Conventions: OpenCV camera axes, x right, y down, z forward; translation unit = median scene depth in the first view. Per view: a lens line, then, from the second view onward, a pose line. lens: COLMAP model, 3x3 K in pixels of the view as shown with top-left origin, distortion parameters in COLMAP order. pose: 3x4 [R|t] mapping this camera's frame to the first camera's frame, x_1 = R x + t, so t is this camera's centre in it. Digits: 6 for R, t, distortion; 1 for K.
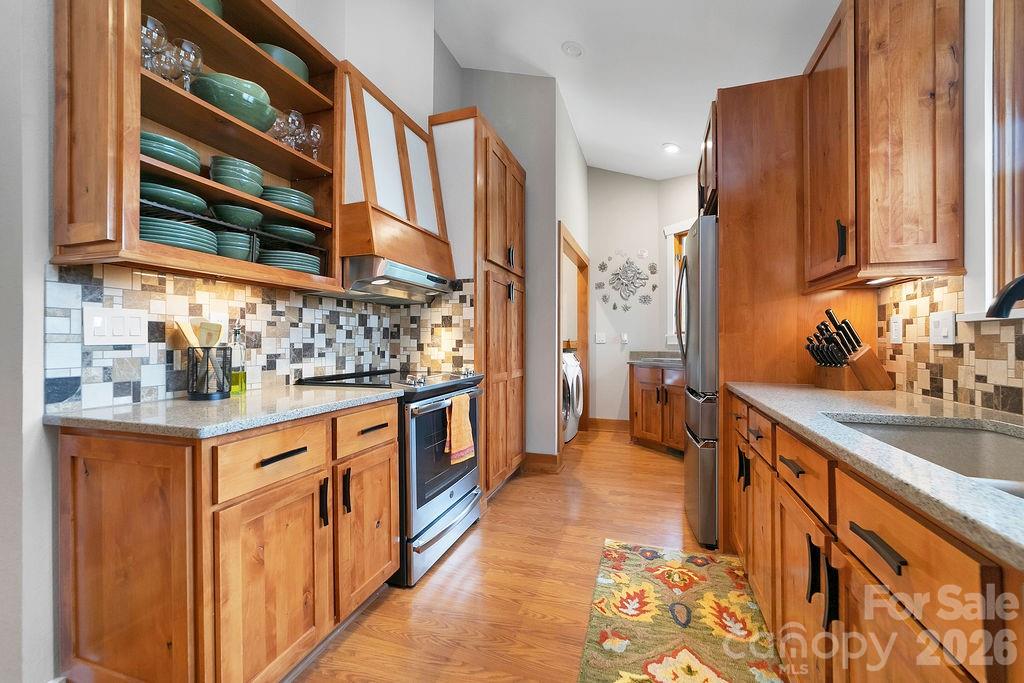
lens RADIAL K [[395.9, 0, 512.0], [0, 395.9, 341.5], [0, 0, 1]] dist [-0.001848, 0.000214]
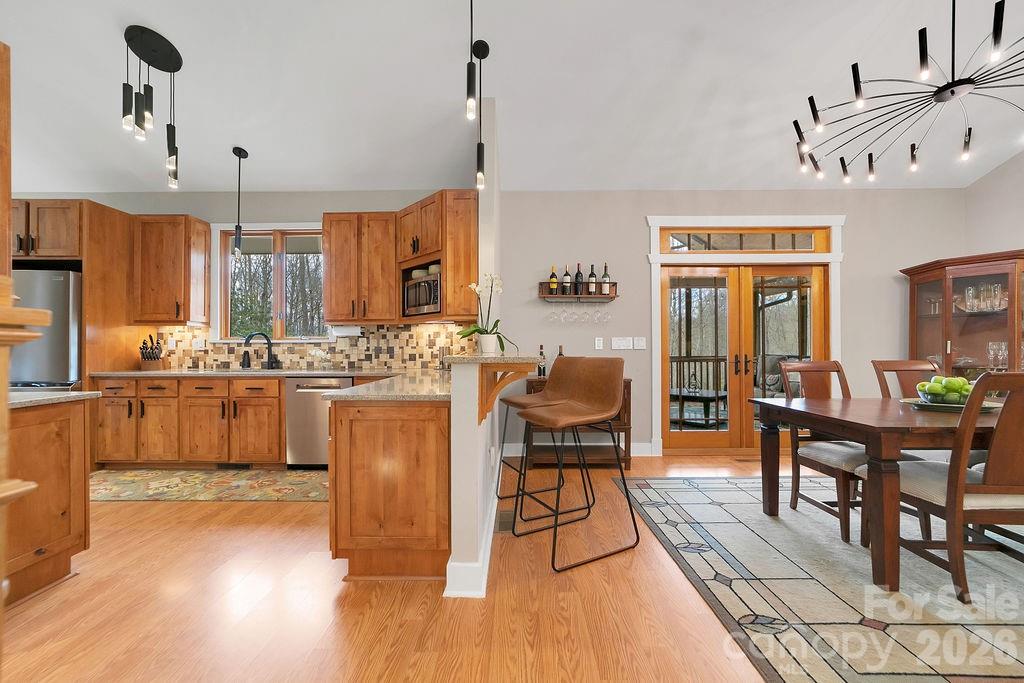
lens RADIAL K [[395.9, 0, 512.0], [0, 395.9, 341.5], [0, 0, 1]] dist [-0.001848, 0.000214]
pose [[-0.316709, 0.015874, 0.948390, -2.417640], [0.000998, 0.999865, -0.016402, -0.004609], [-0.948522, -0.004248, -0.316682, -0.261658]]
